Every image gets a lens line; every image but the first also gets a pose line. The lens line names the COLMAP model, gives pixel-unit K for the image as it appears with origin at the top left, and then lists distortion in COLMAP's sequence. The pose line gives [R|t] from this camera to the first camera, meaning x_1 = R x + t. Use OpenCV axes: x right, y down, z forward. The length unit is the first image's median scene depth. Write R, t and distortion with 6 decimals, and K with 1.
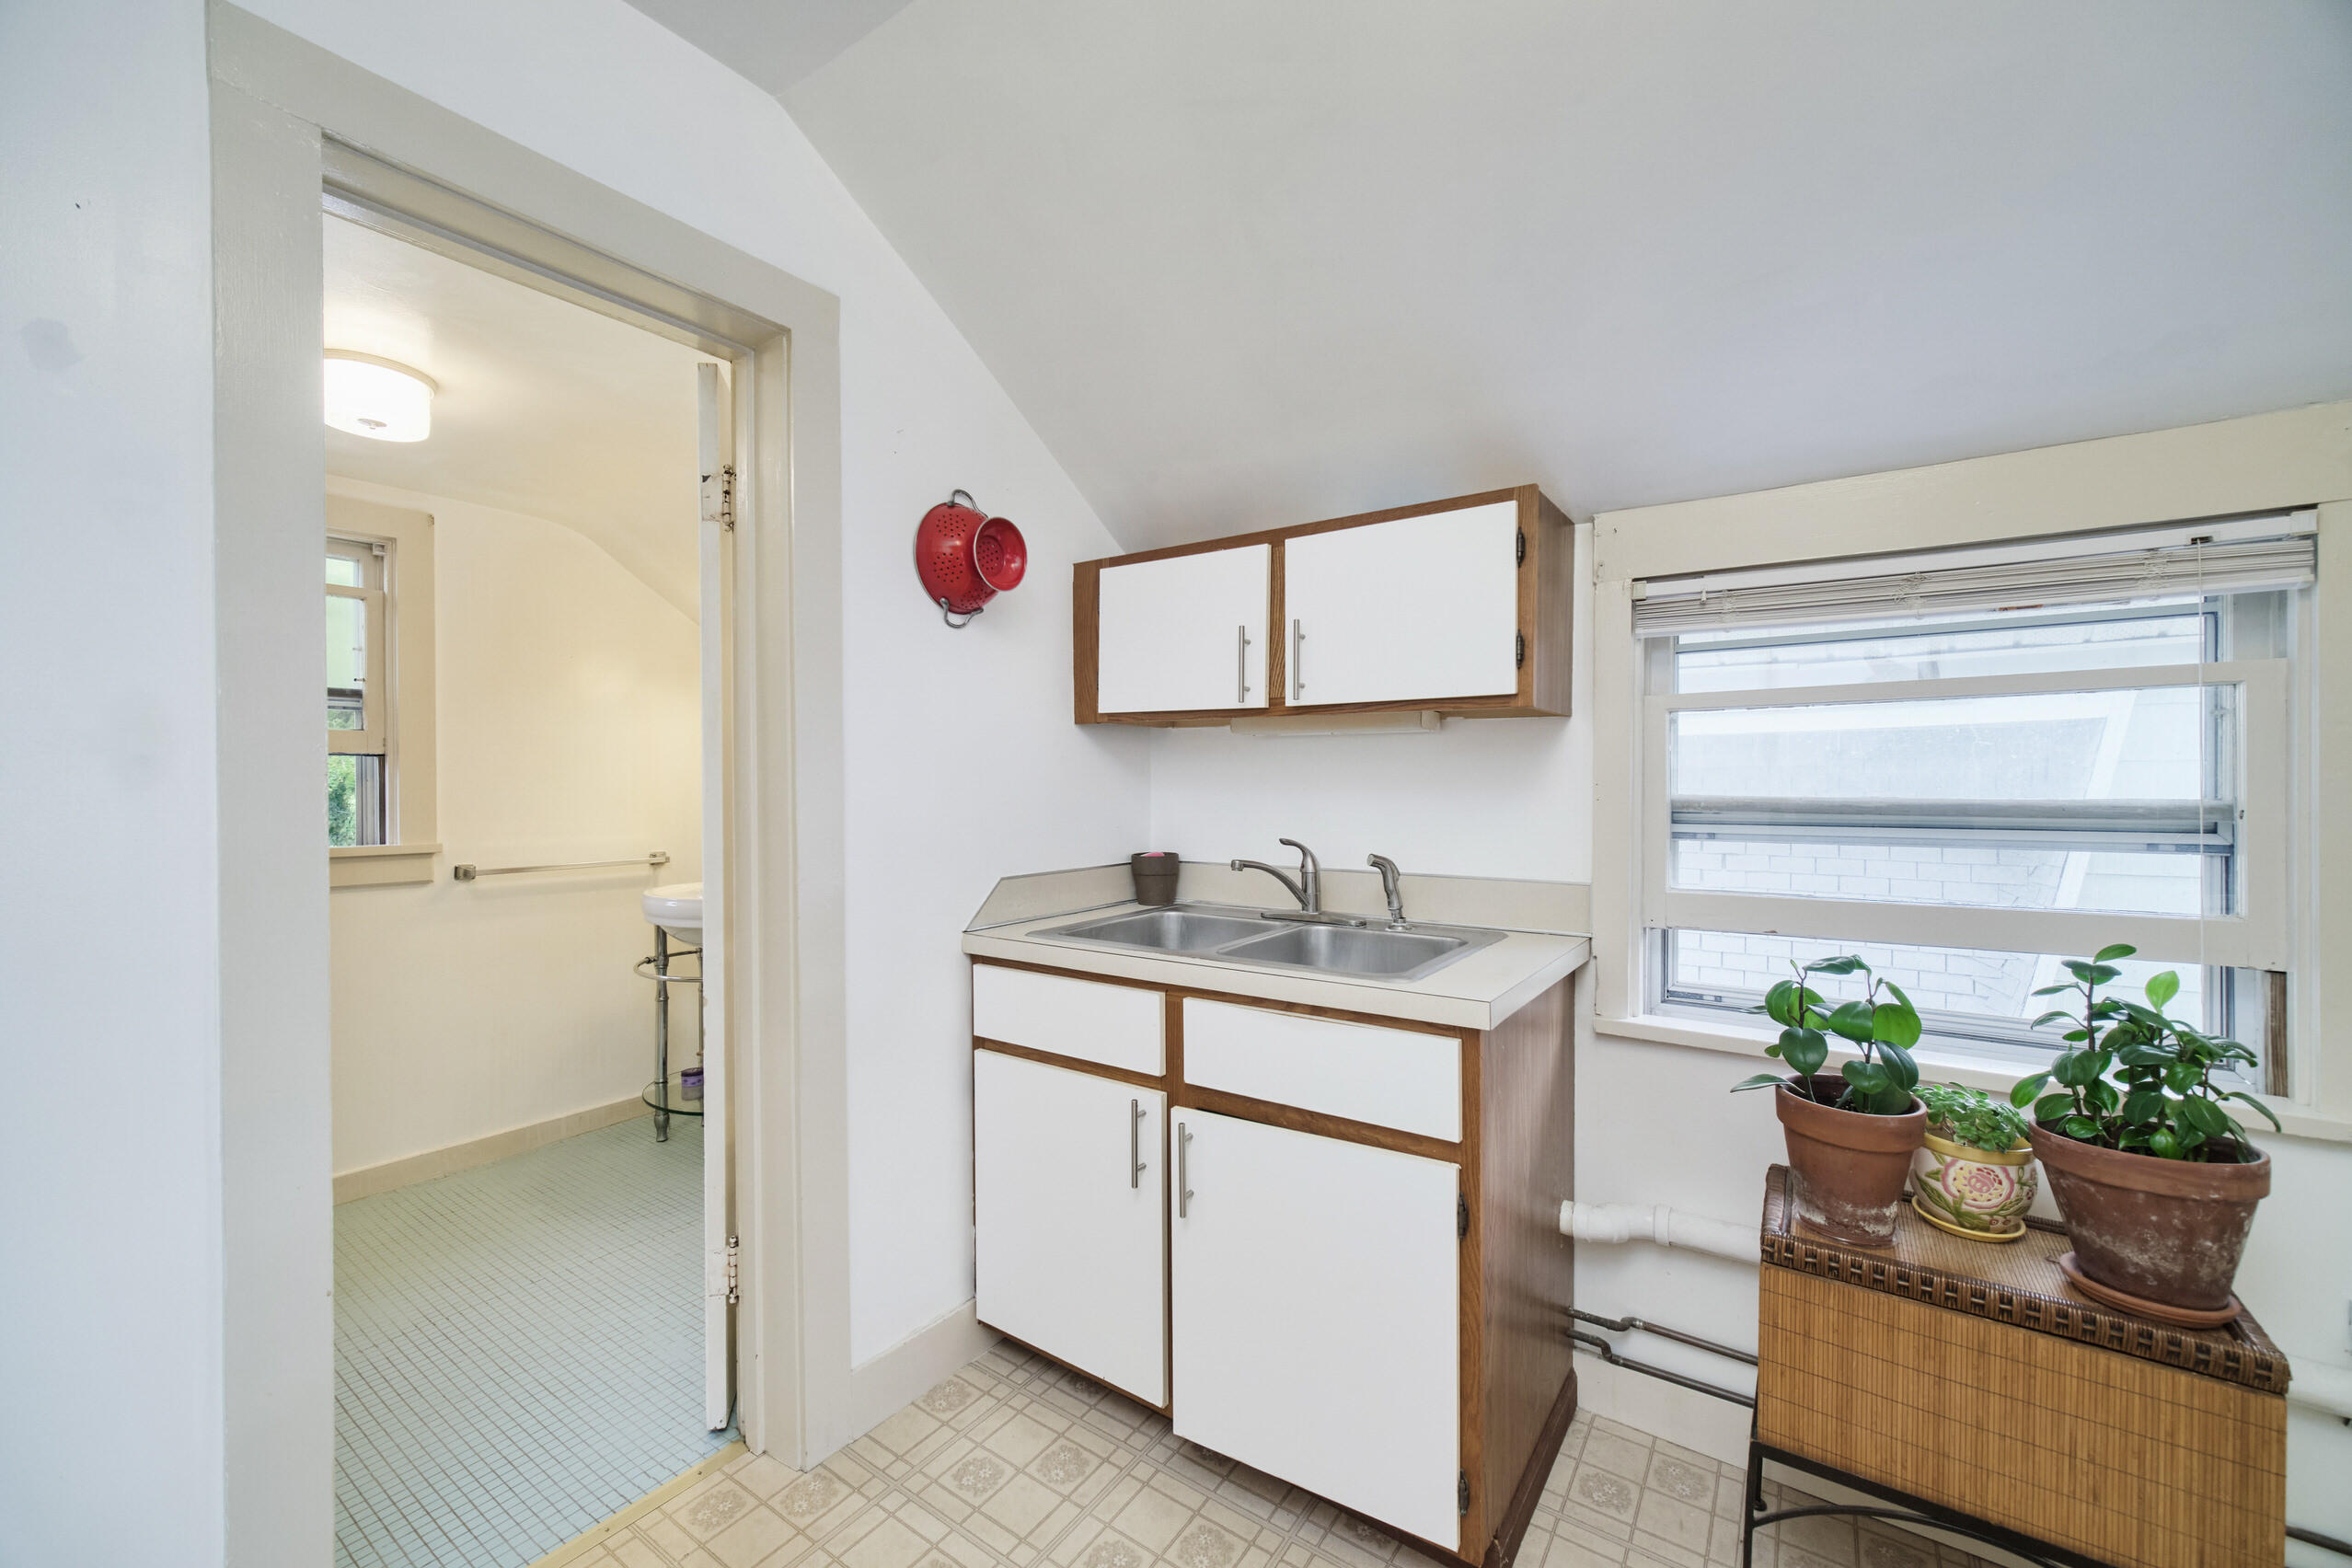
lens RADIAL K [[923.6, 0, 1173.7], [0, 923.6, 790.6], [0, 0, 1]] dist [0.011187, -0.000051]
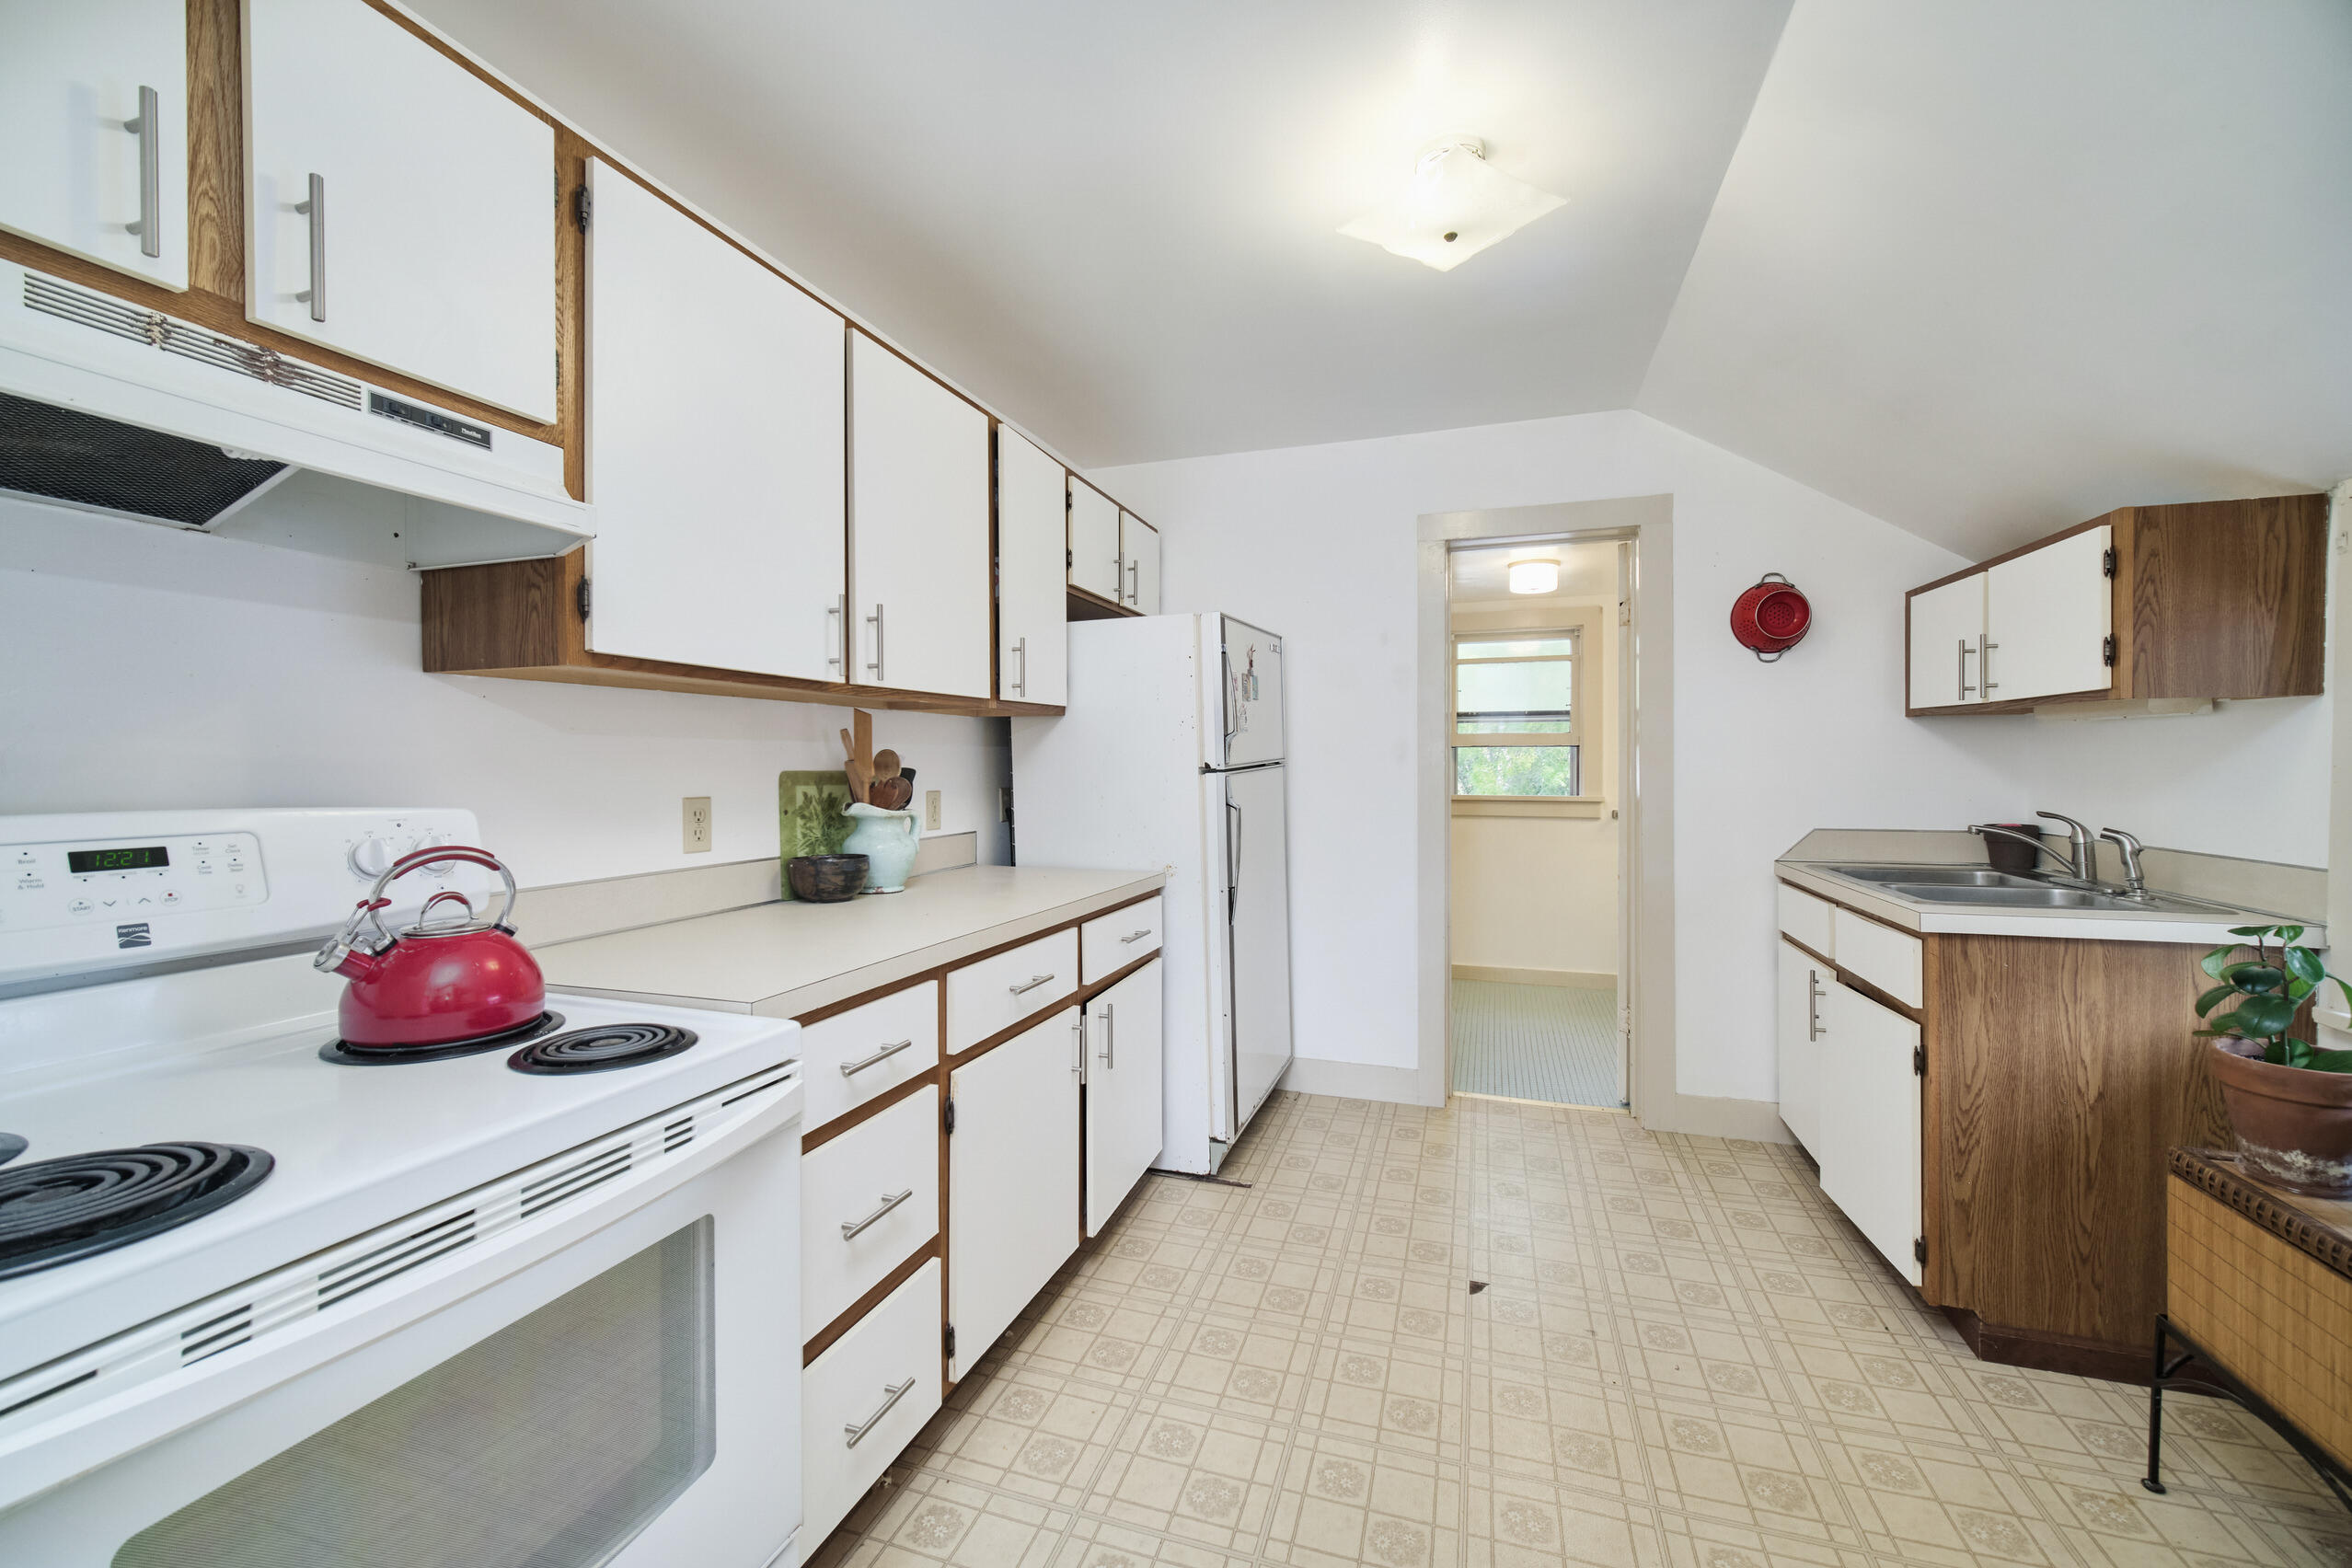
lens RADIAL K [[936.3, 0, 1253.2], [0, 936.3, 772.0], [0, 0, 1]] dist [0.011077, -0.000090]
pose [[0.363966, 0.010390, -0.931354, 0.916706], [-0.002333, 0.999945, 0.010244, -0.007359], [0.931409, -0.001555, 0.363970, -0.363699]]
